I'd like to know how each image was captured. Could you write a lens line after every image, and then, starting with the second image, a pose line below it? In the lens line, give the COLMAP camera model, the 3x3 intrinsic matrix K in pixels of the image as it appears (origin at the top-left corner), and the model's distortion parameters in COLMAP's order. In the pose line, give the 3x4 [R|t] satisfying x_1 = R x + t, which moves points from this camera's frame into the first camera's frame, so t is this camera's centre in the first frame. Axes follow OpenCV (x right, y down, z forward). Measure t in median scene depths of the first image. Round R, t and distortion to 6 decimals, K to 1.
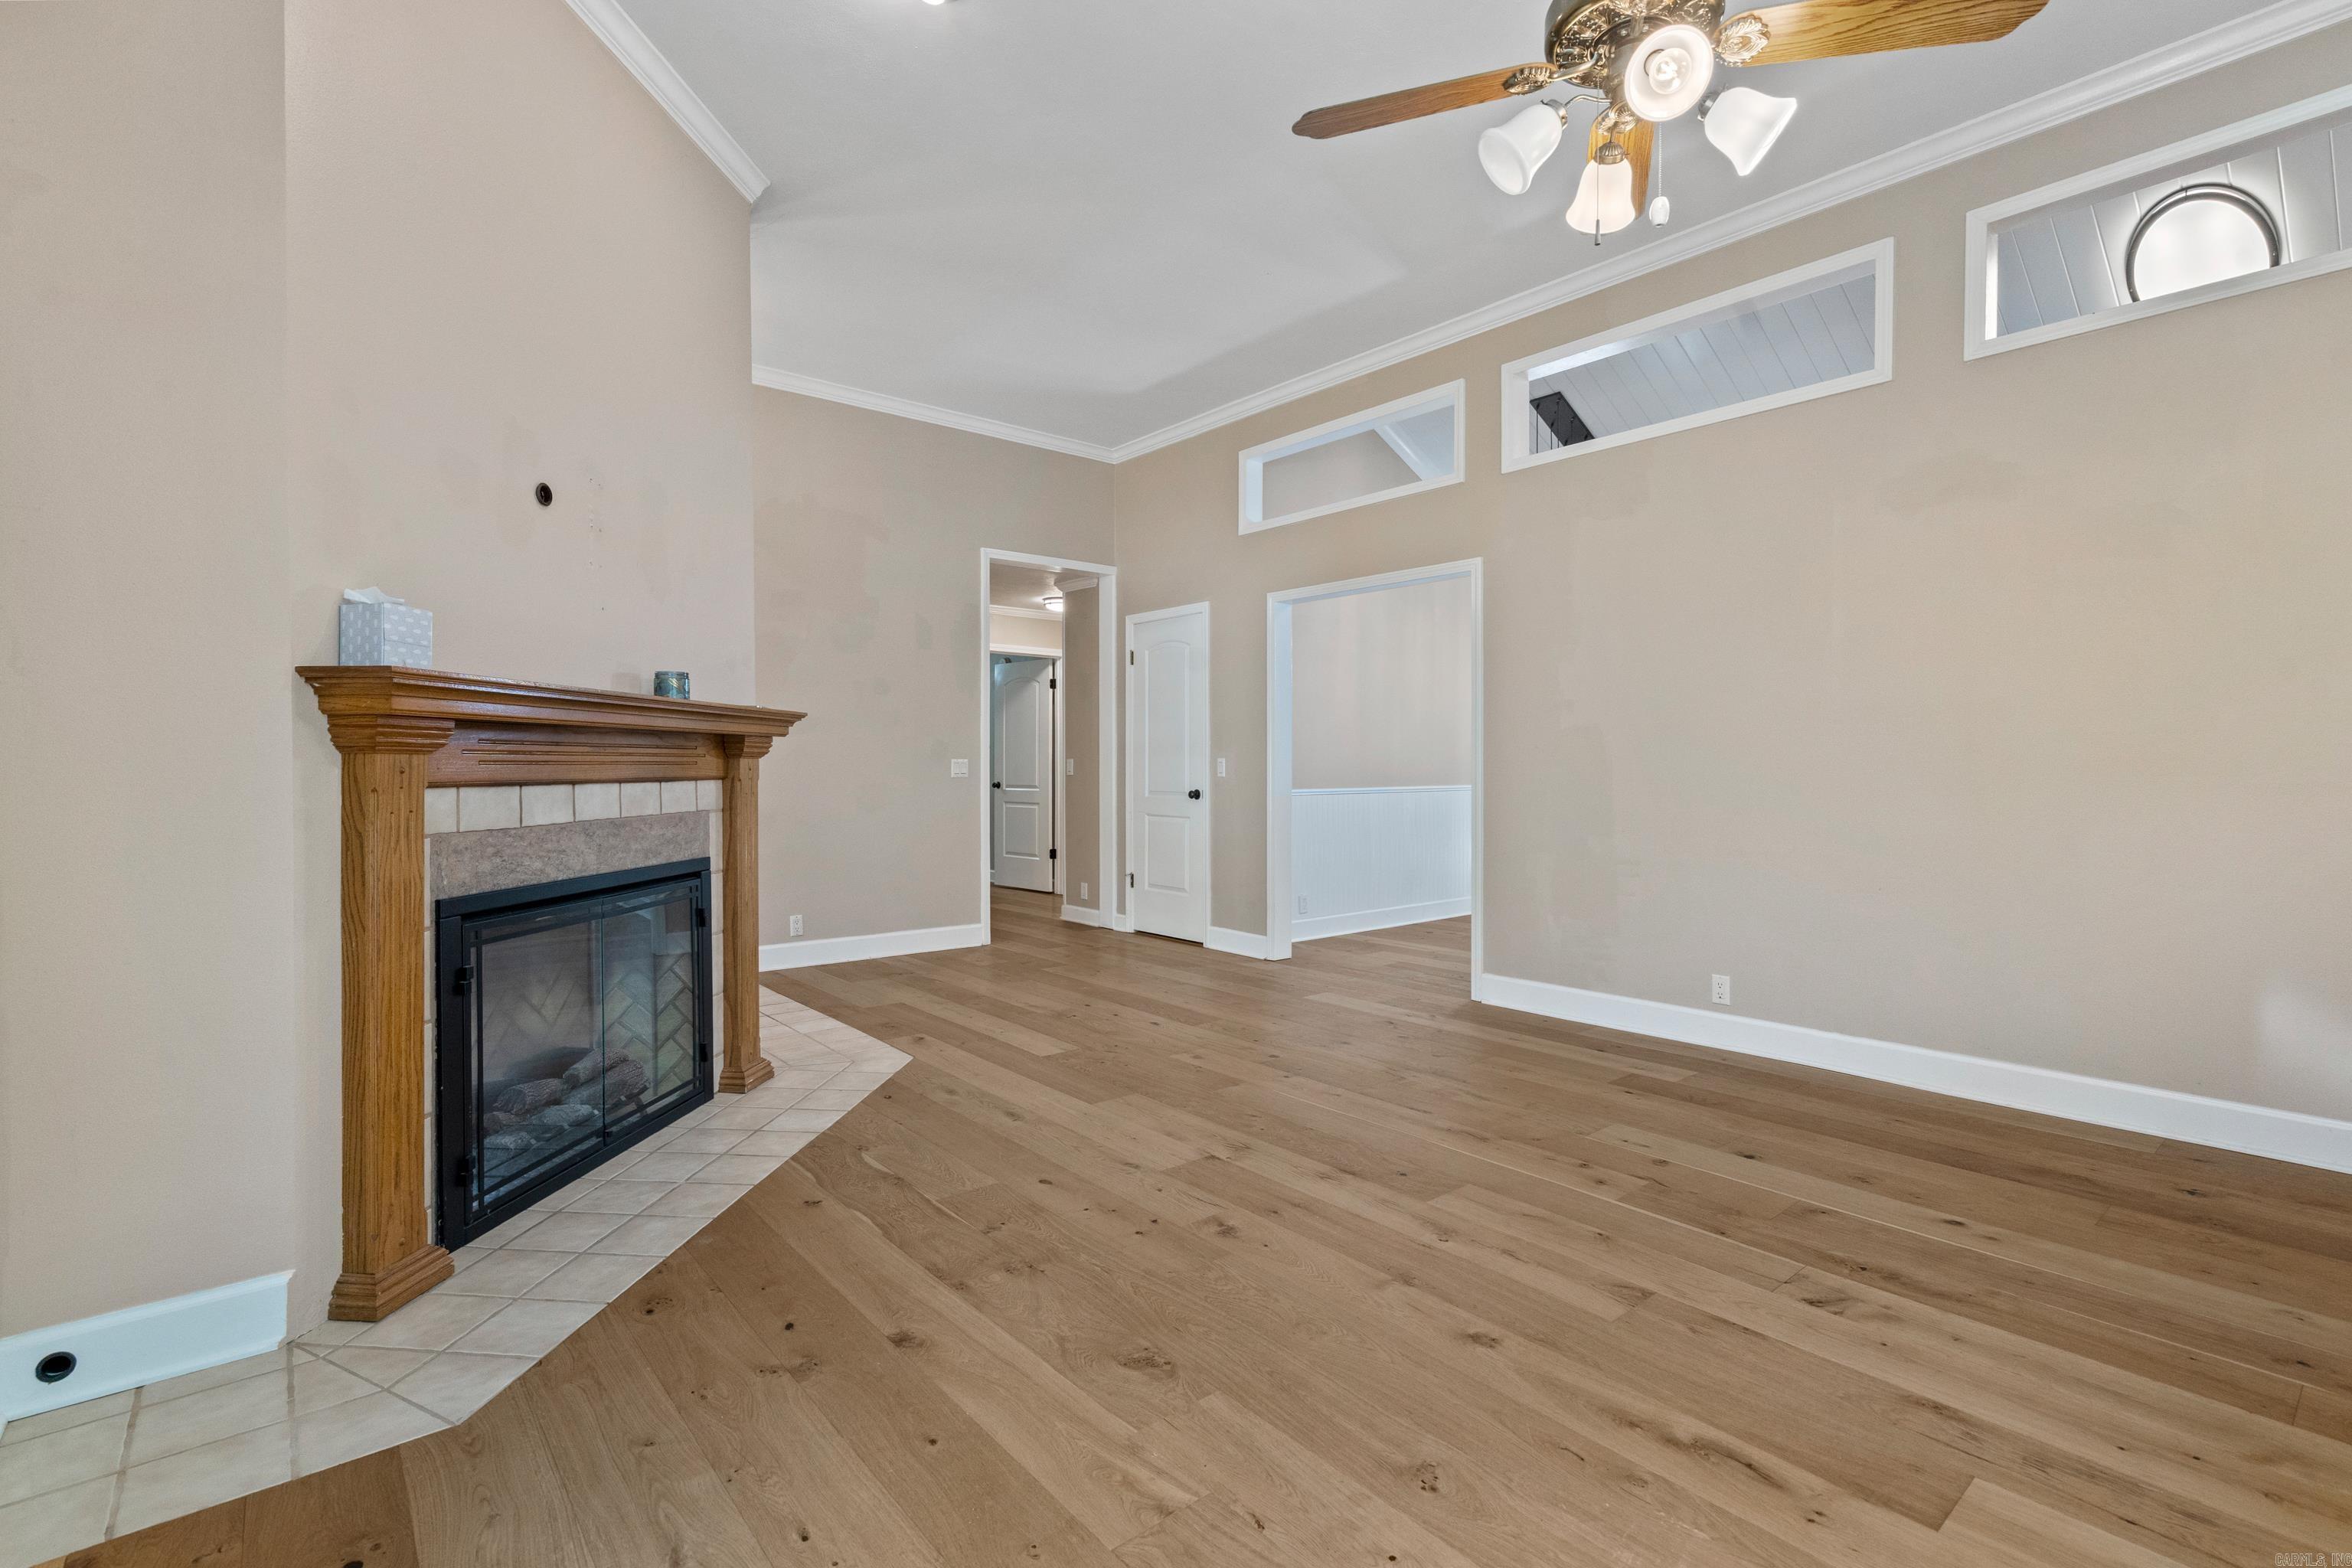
lens RADIAL K [[1071.7, 0, 1178.9], [0, 1071.7, 775.7], [0, 0, 1]] dist [-0.001559, 0.001497]
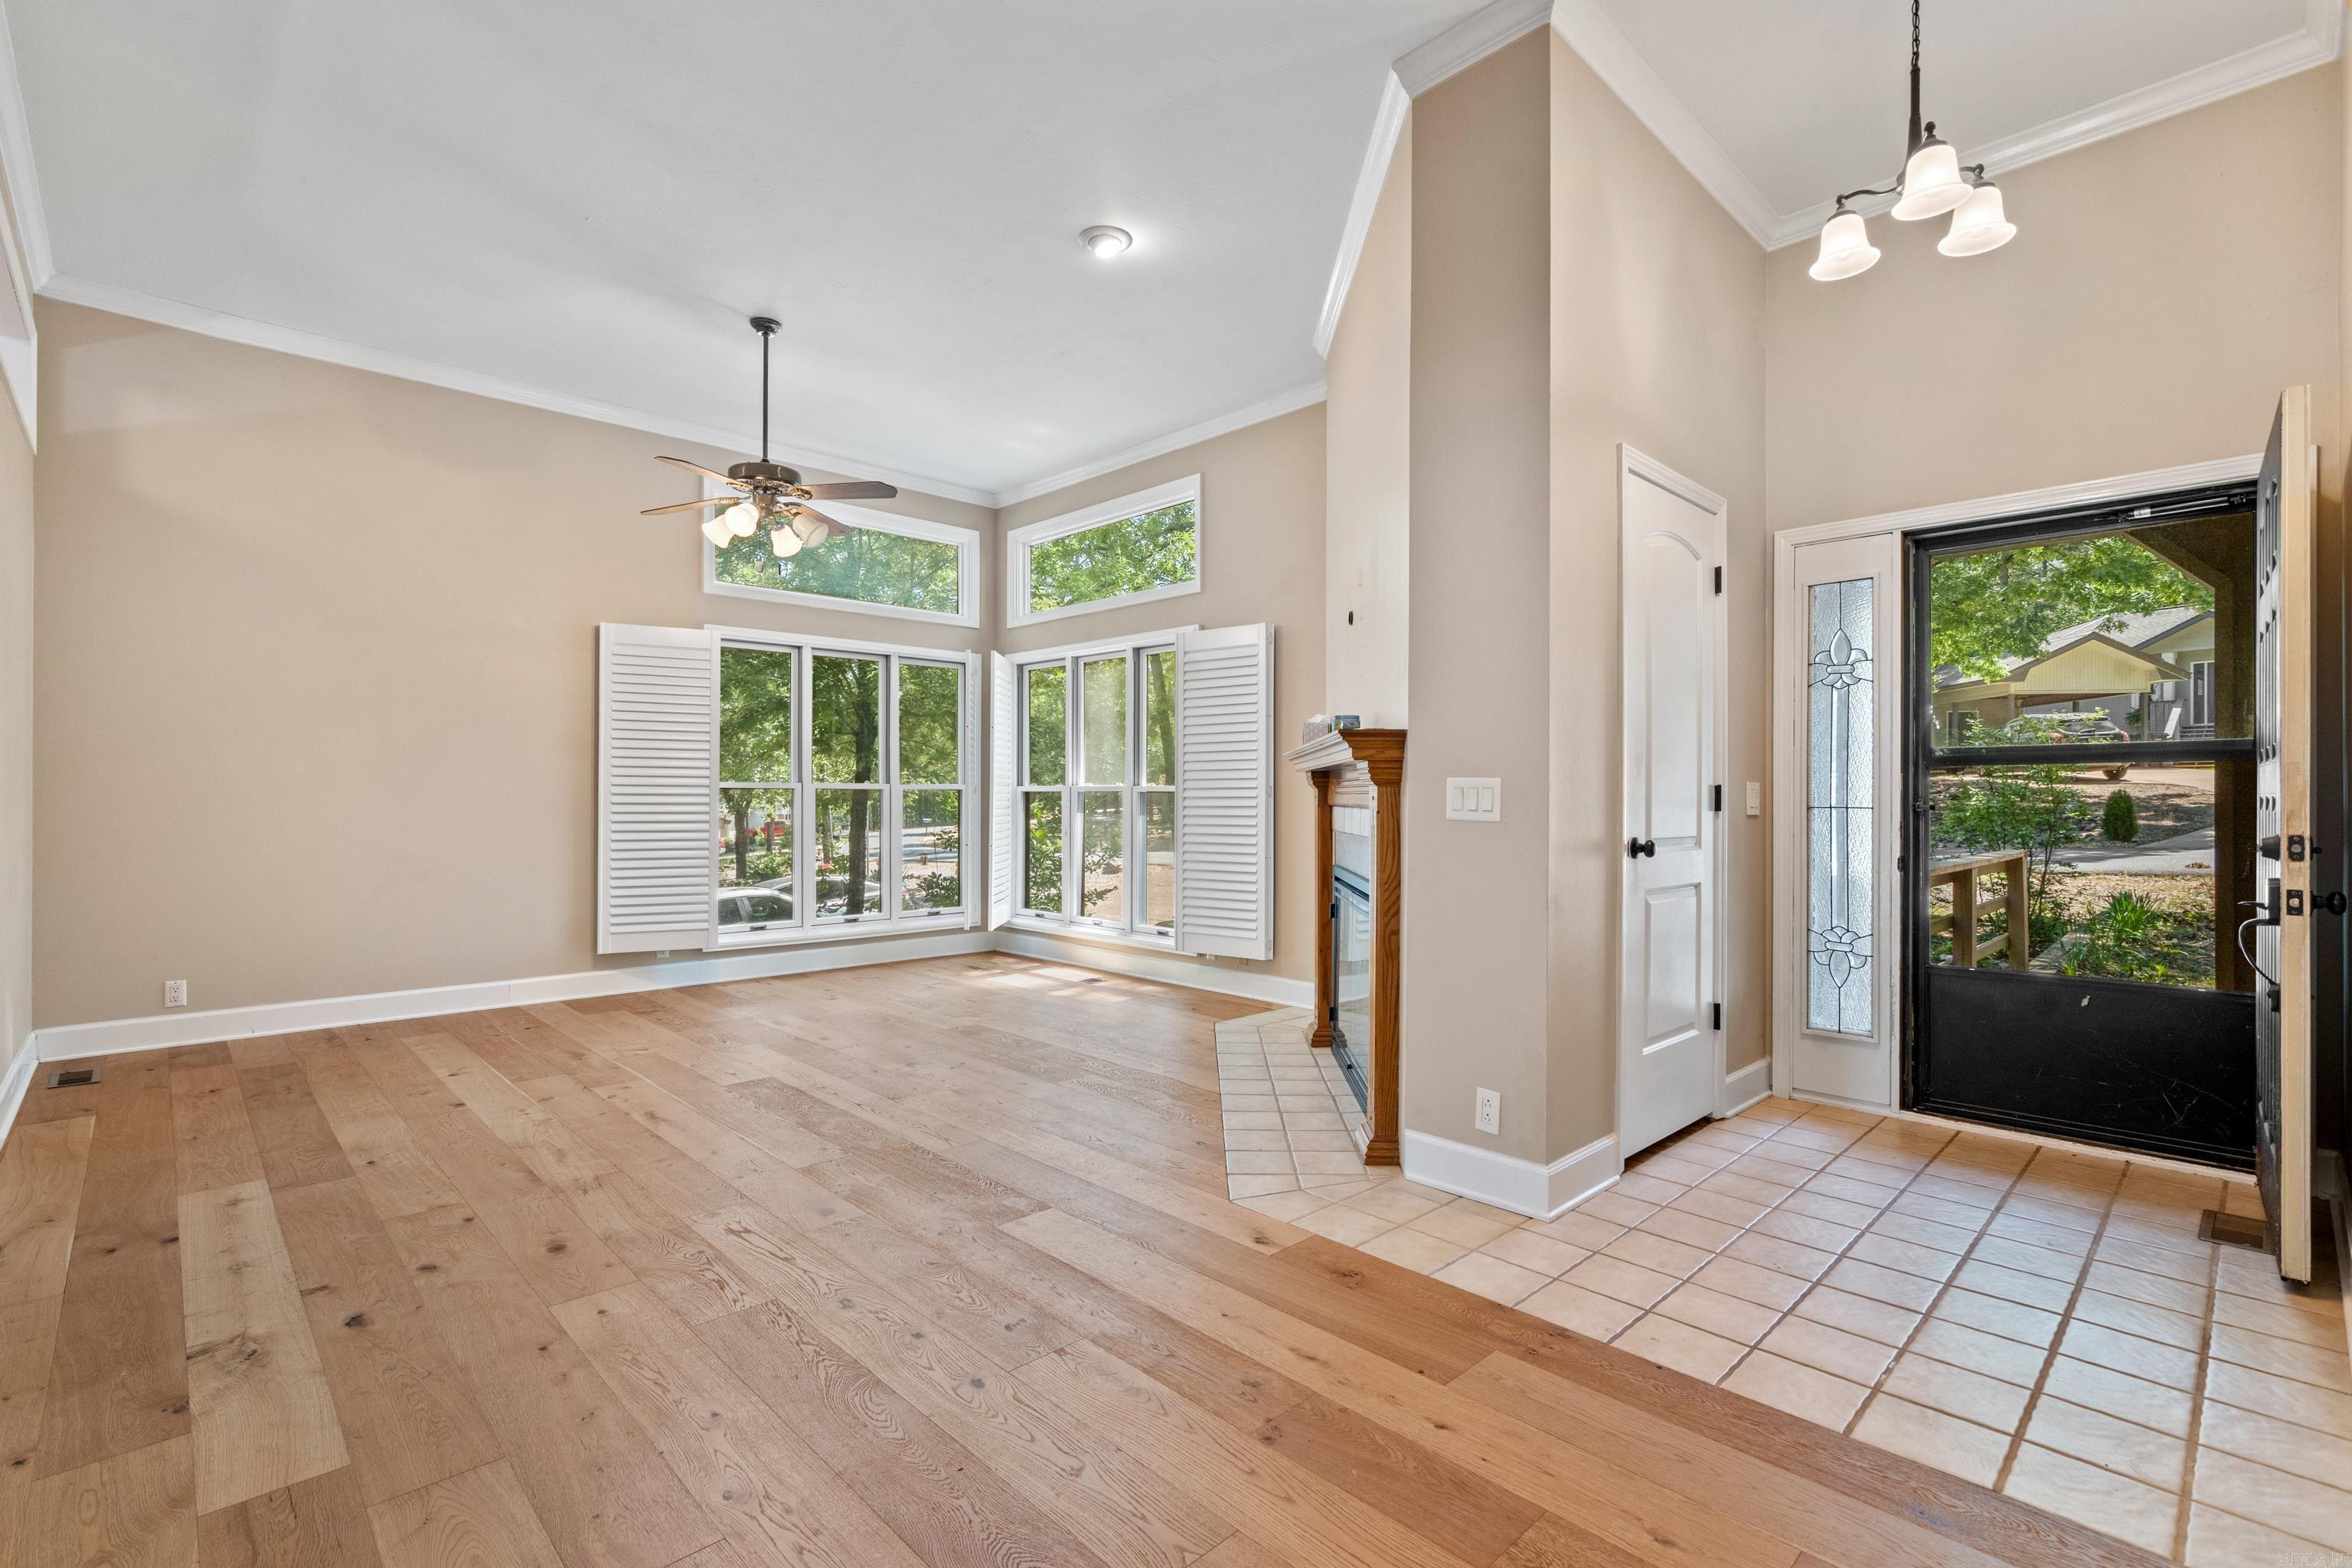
lens RADIAL K [[1071.7, 0, 1175.0], [0, 1071.7, 795.9], [0, 0, 1]] dist [-0.001559, 0.001497]
pose [[-0.997495, -0.001197, -0.070727, -0.203882], [-0.001992, 0.999936, 0.011177, -0.020710], [0.070709, 0.011290, -0.997433, 2.195923]]
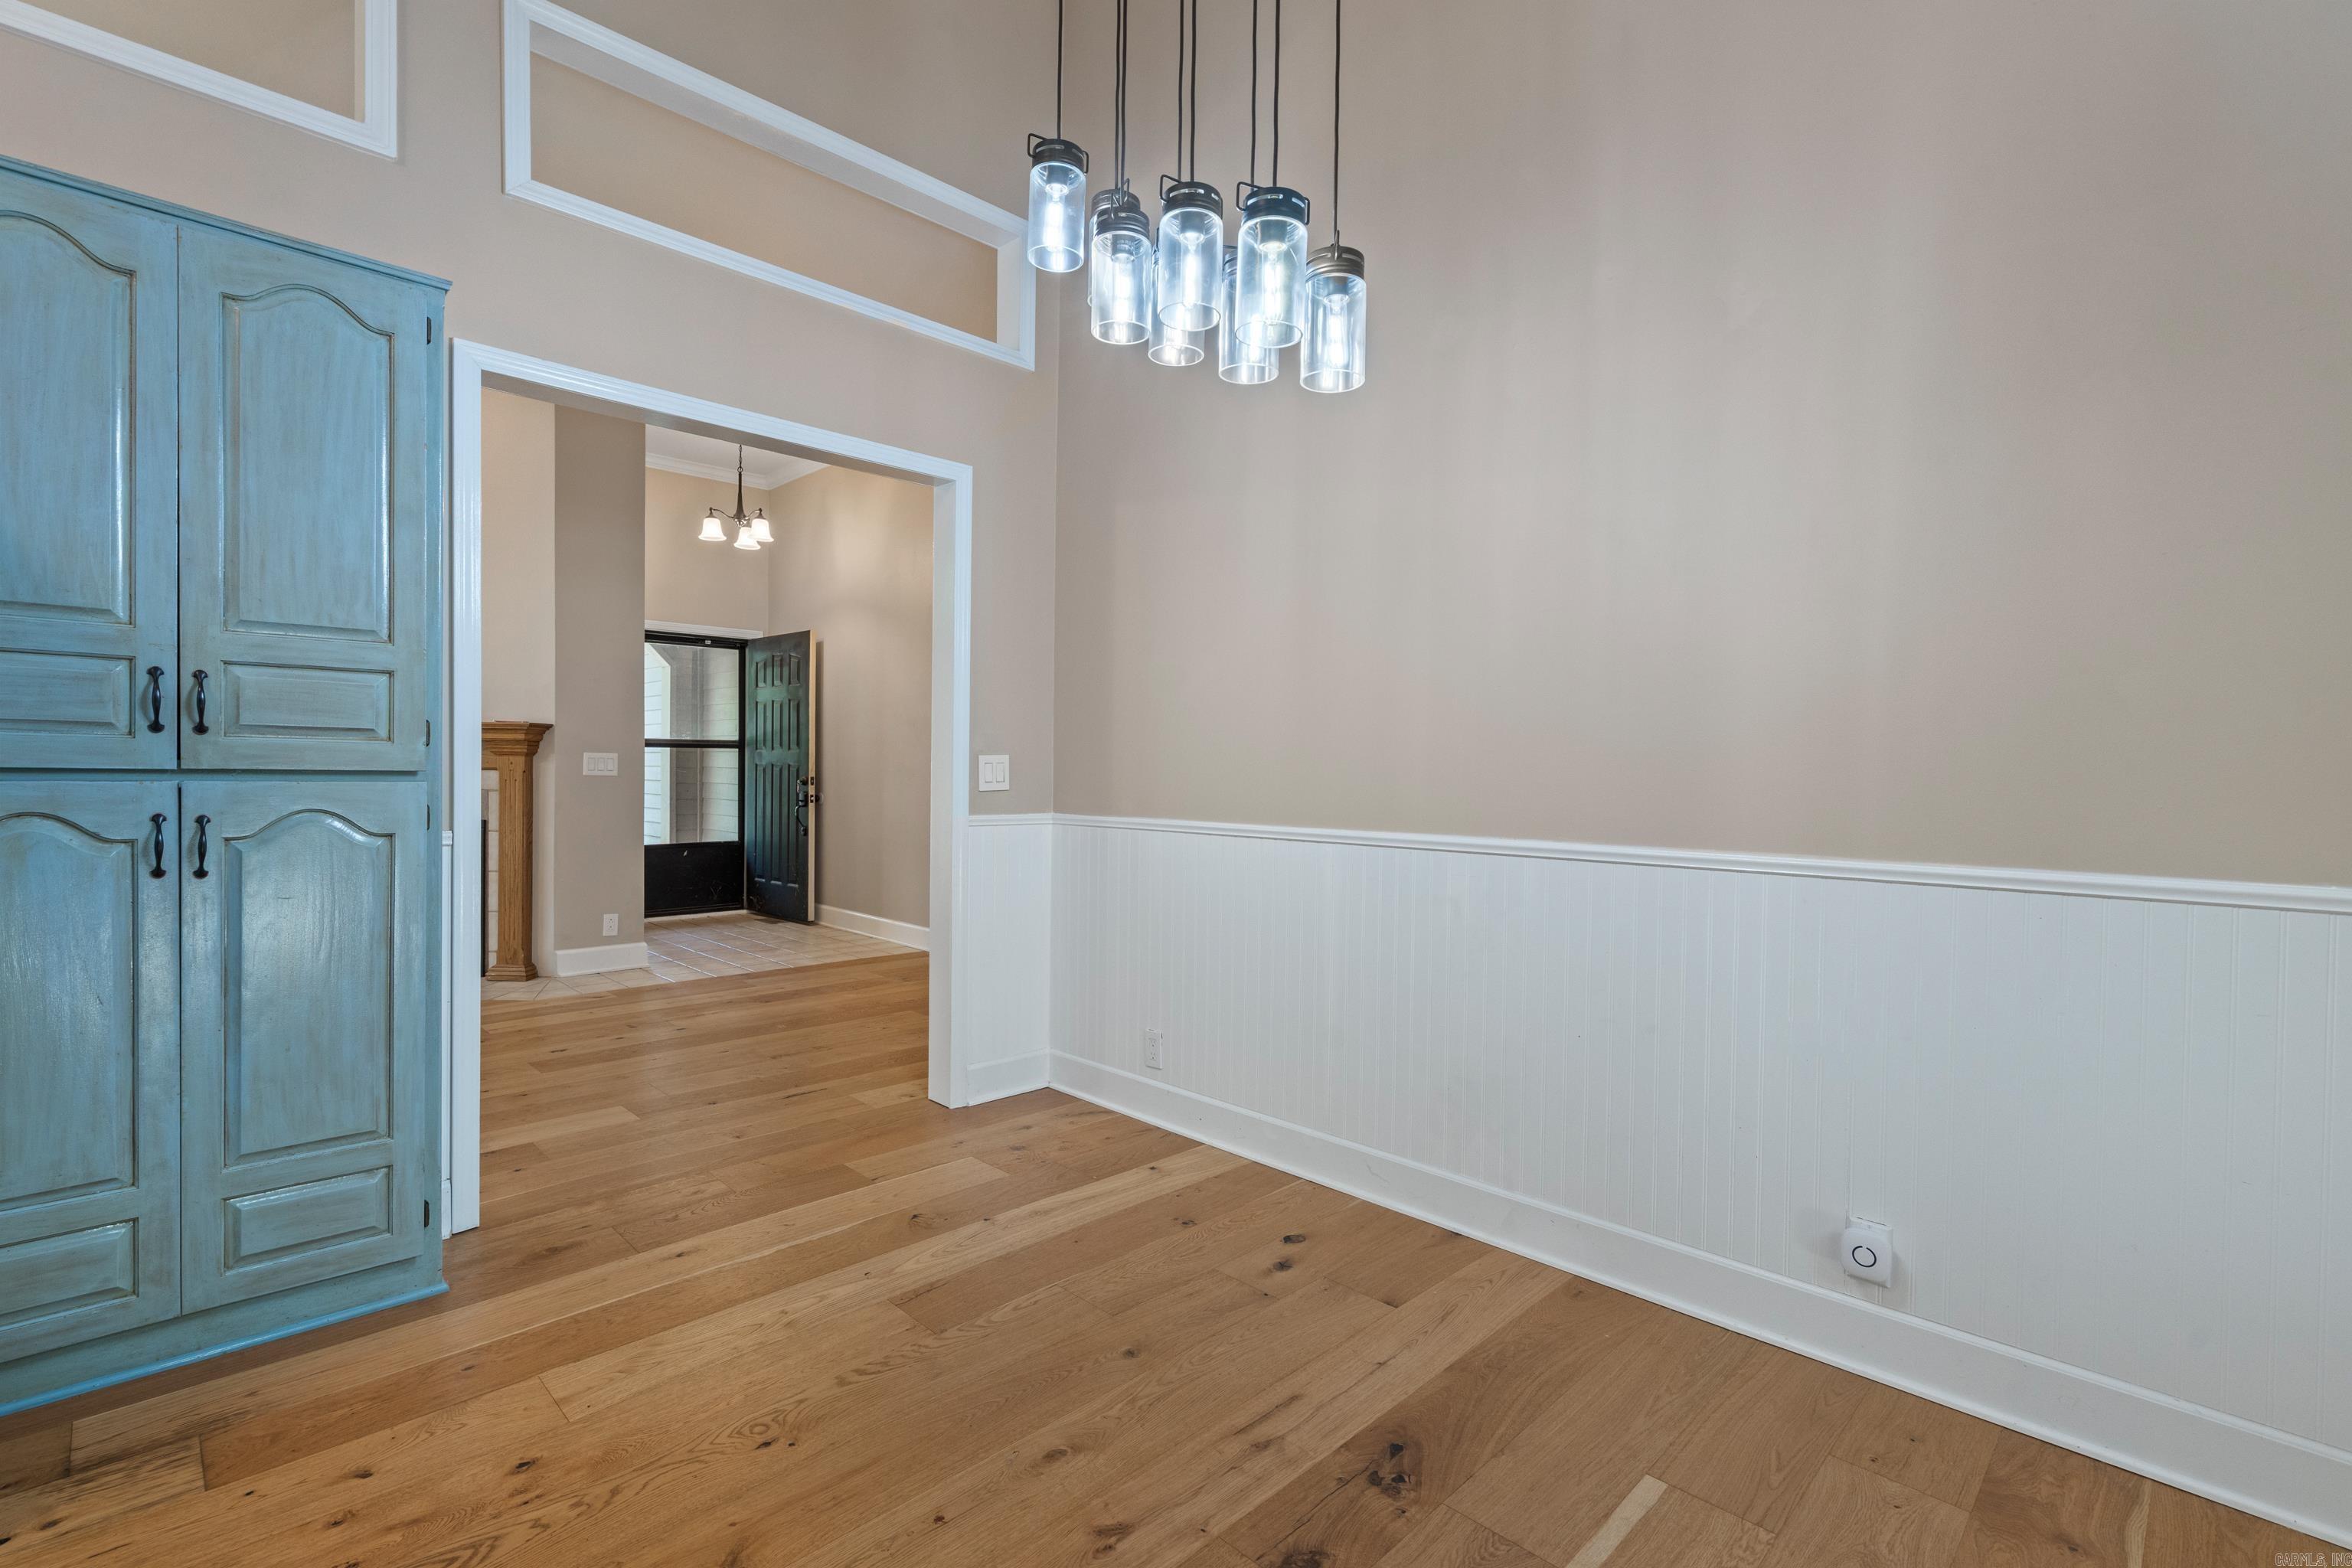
lens RADIAL K [[1071.7, 0, 1165.1], [0, 1071.7, 789.5], [0, 0, 1]] dist [-0.001559, 0.001497]
pose [[0.080448, 0.021426, -0.996528, 1.312453], [-0.023345, 0.999535, 0.019606, -0.022867], [0.996485, 0.021687, 0.080911, 2.072653]]
